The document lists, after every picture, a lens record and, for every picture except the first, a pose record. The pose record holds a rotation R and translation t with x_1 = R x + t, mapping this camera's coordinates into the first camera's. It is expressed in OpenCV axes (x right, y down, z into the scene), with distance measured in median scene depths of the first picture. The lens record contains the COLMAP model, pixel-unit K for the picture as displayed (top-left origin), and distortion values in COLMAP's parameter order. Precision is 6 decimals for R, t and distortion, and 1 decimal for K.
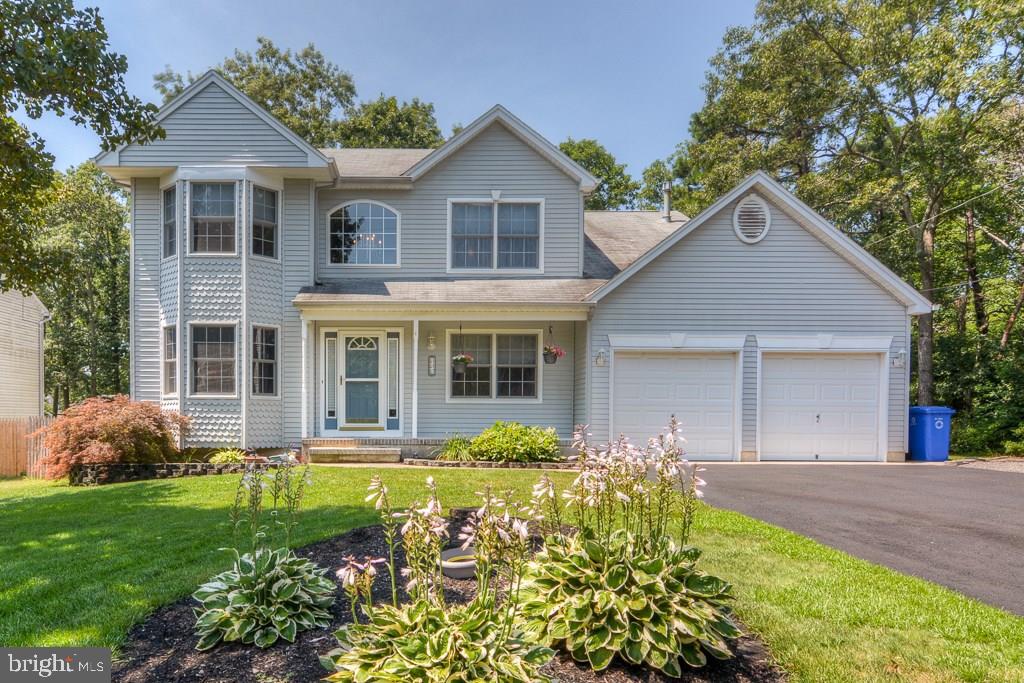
lens RADIAL K [[490.1, 0, 526.4], [0, 490.1, 359.3], [0, 0, 1]] dist [0.000156, -0.000003]
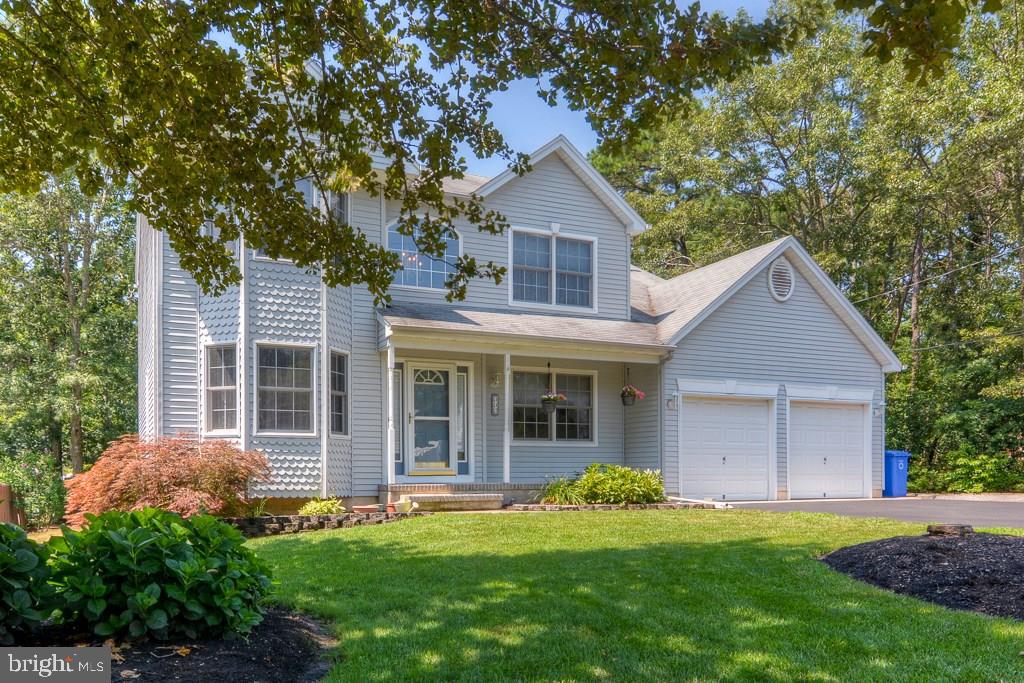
lens RADIAL K [[530.3, 0, 510.8], [0, 530.3, 399.0], [0, 0, 1]] dist [0.001806, -0.011367]
pose [[0.956669, 0.030630, 0.289563, -0.500981], [-0.026586, 0.999486, -0.017890, 0.021337], [-0.289963, 0.009417, 0.956992, 0.045595]]
